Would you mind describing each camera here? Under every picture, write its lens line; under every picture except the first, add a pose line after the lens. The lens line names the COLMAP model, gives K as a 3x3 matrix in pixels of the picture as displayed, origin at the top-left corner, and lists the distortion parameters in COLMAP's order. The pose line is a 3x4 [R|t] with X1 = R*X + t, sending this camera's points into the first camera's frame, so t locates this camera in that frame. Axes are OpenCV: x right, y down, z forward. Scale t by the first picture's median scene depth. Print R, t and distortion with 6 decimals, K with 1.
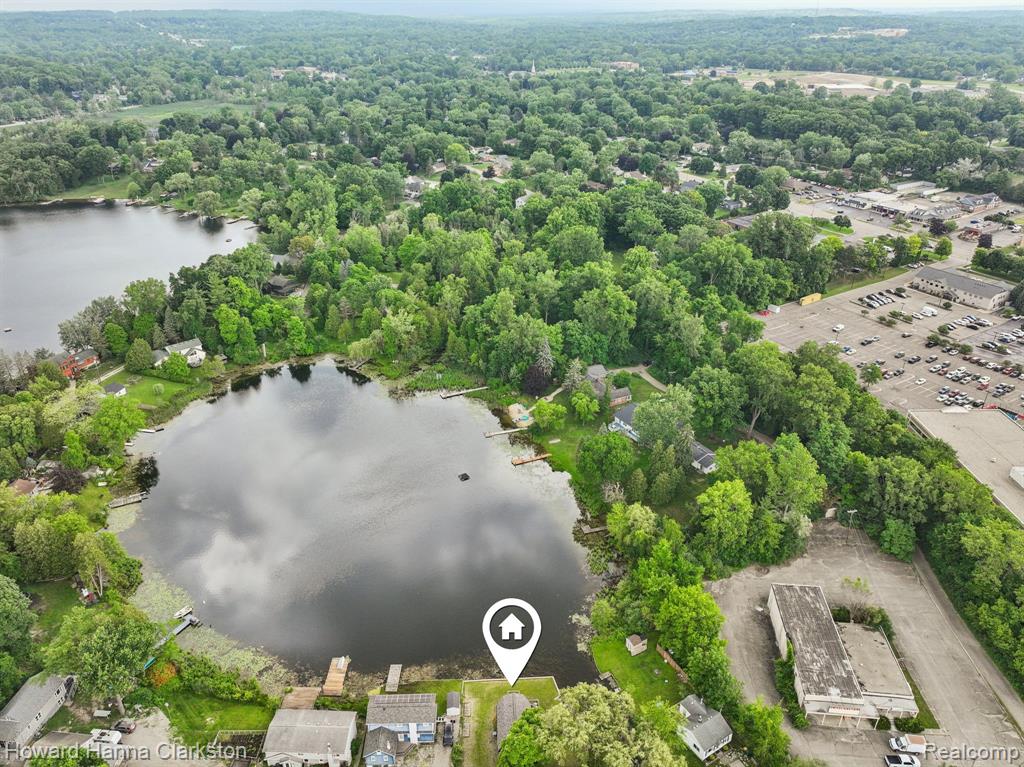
lens RADIAL K [[722.9, 0, 512.0], [0, 722.9, 383.5], [0, 0, 1]] dist [0.001024, 0.011821]
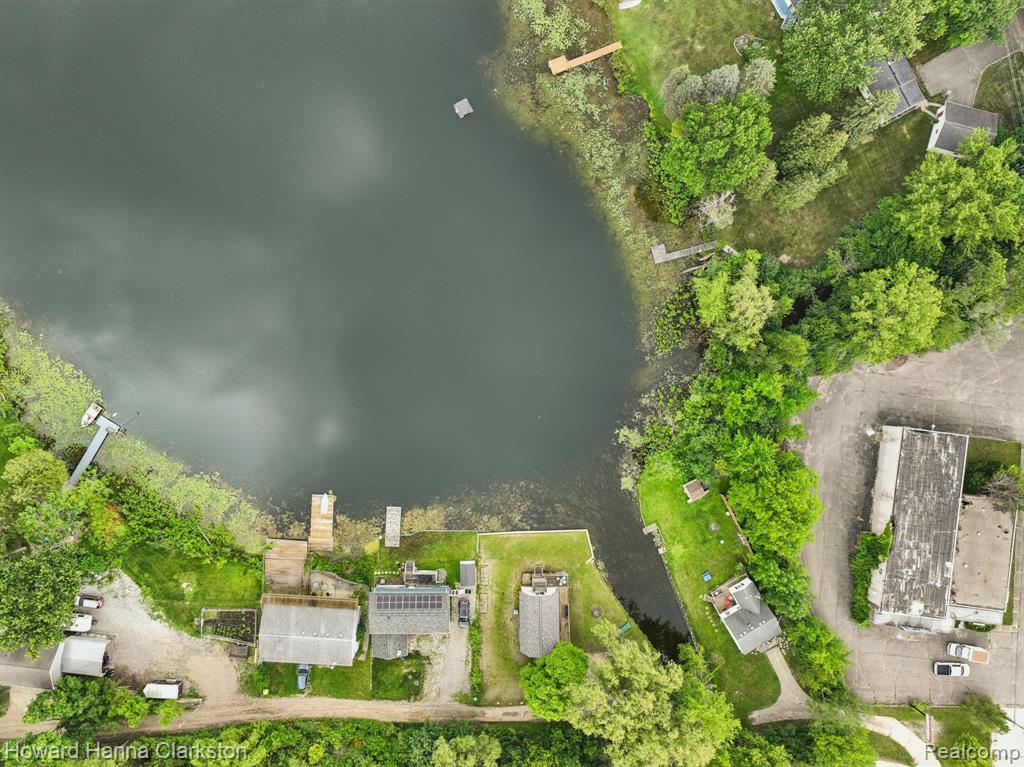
lens RADIAL K [[722.9, 0, 512.0], [0, 722.9, 383.5], [0, 0, 1]] dist [0.001024, 0.011821]
pose [[0.999270, 0.027264, 0.026750, -0.055286], [-0.036499, 0.475242, 0.879098, -0.395126], [0.011255, -0.879432, 0.475891, 0.754533]]
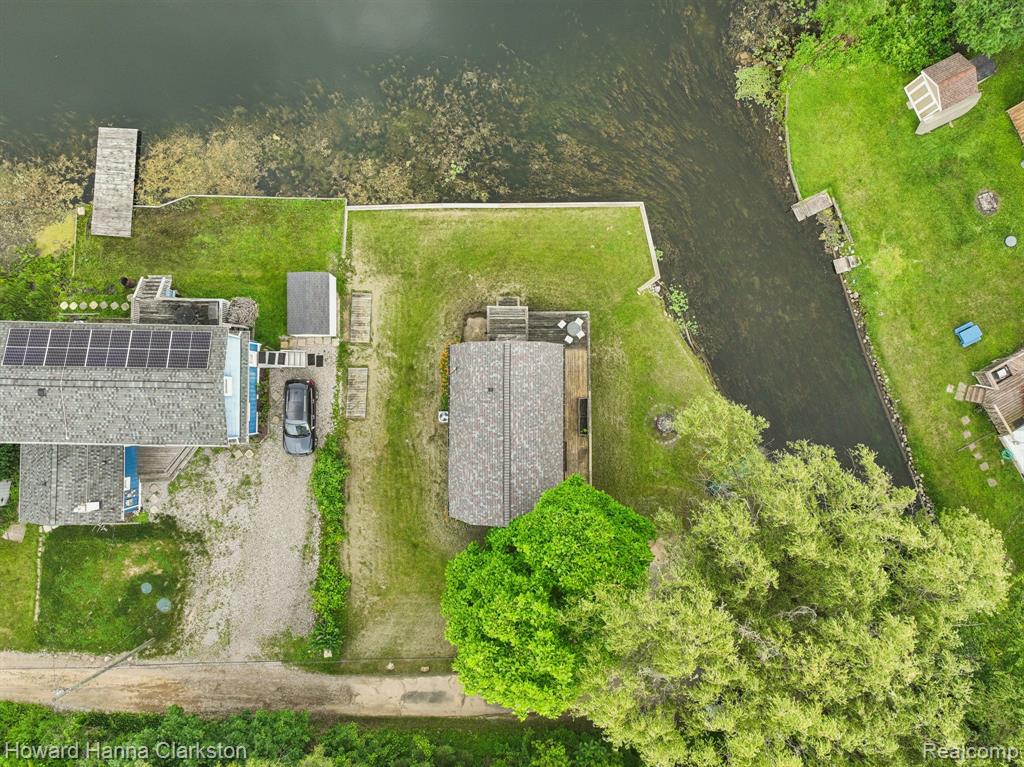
lens RADIAL K [[722.9, 0, 512.0], [0, 722.9, 383.5], [0, 0, 1]] dist [0.001024, 0.011821]
pose [[0.998952, 0.042875, 0.016033, 0.000356], [-0.034513, 0.475401, 0.879092, 0.176081], [0.030069, -0.878724, 0.476383, 0.787624]]
